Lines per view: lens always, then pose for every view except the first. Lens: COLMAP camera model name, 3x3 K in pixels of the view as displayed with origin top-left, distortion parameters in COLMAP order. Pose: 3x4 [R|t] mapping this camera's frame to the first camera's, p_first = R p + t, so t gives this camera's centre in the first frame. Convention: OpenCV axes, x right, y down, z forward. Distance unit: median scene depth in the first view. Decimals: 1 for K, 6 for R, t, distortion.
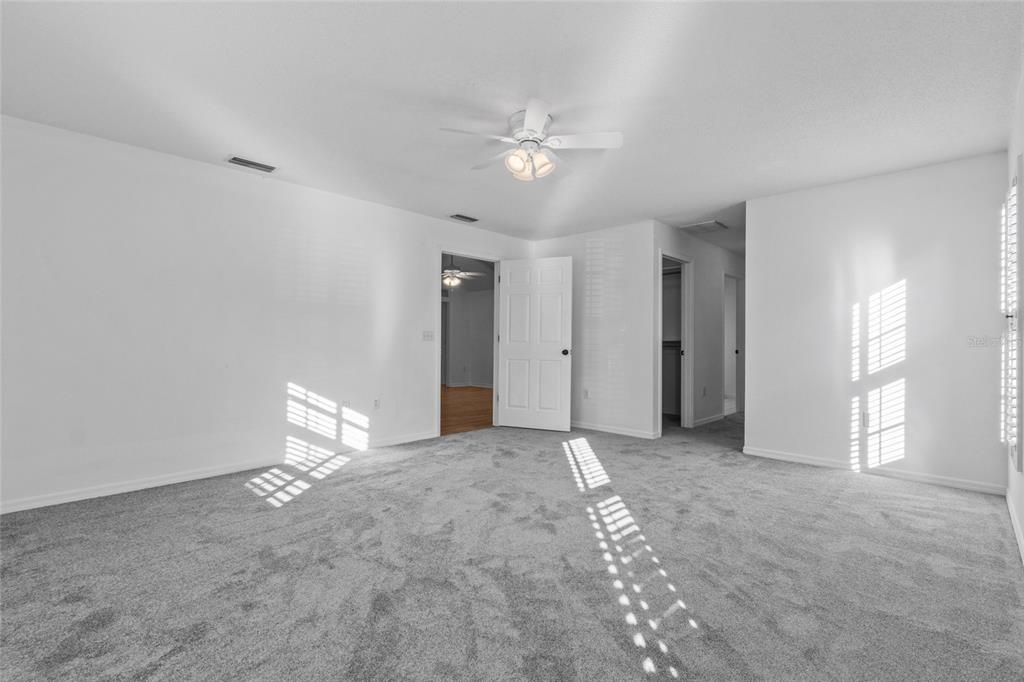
lens RADIAL K [[475.1, 0, 514.6], [0, 475.1, 339.1], [0, 0, 1]] dist [0.002143, -0.000299]
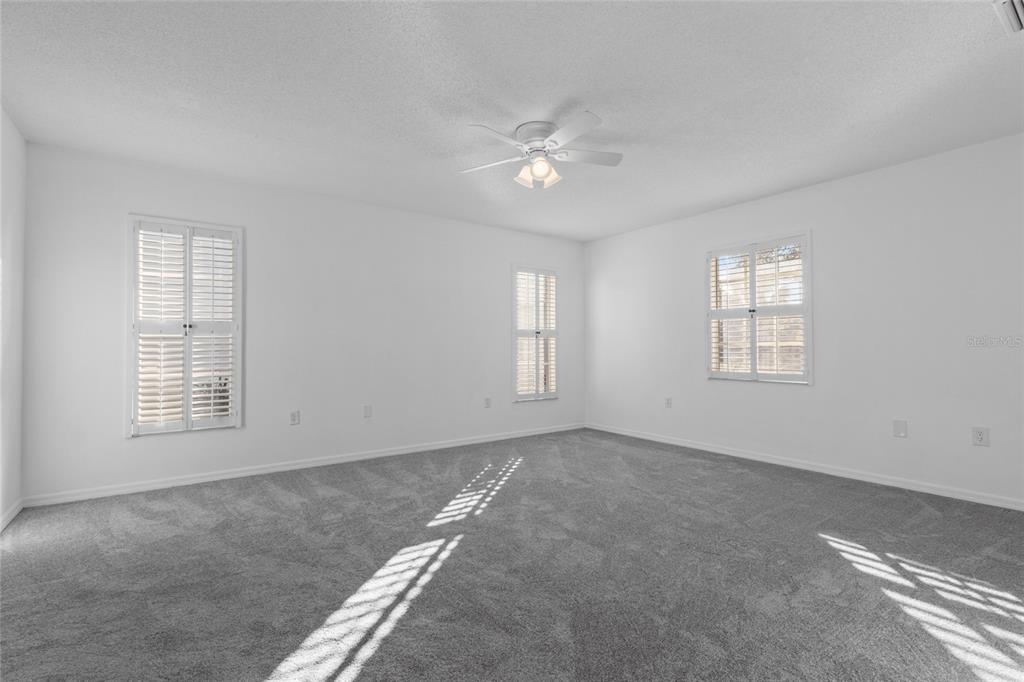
lens RADIAL K [[475.1, 0, 514.6], [0, 475.1, 339.1], [0, 0, 1]] dist [0.002143, -0.000299]
pose [[-0.986051, -0.000504, 0.166444, -0.065933], [-0.006490, 0.999351, -0.035421, 0.019785], [-0.166318, -0.036007, -0.985415, 1.522106]]
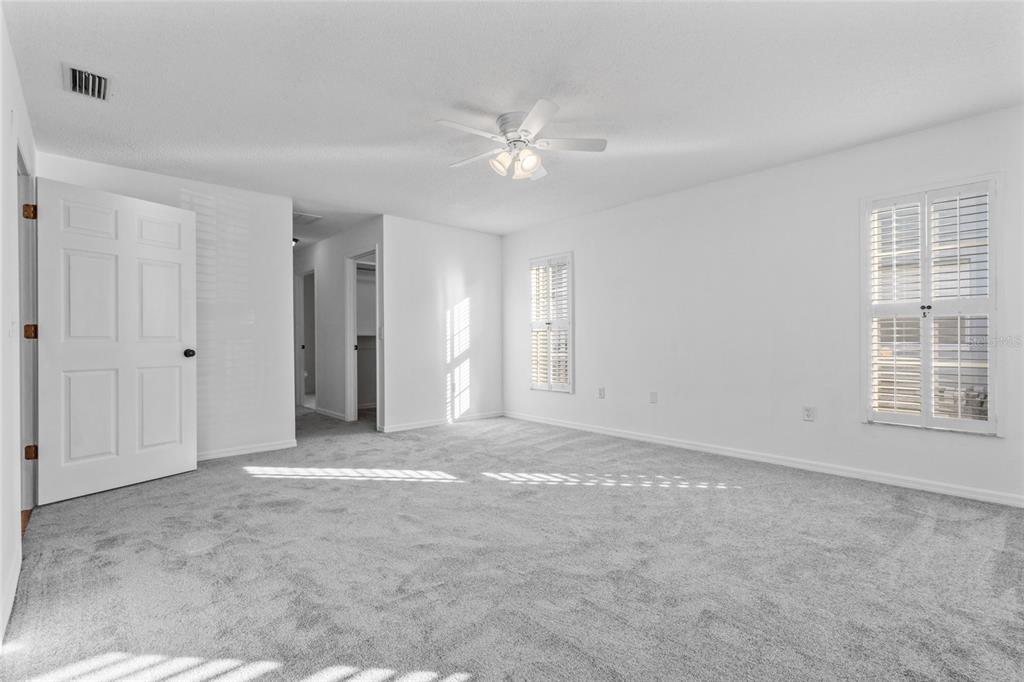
lens RADIAL K [[475.1, 0, 514.6], [0, 475.1, 339.1], [0, 0, 1]] dist [0.002143, -0.000299]
pose [[0.076007, -0.011502, 0.997041, -0.758663], [-0.004752, 0.999918, 0.011897, -0.004387], [-0.997096, -0.005642, 0.075946, 0.698120]]
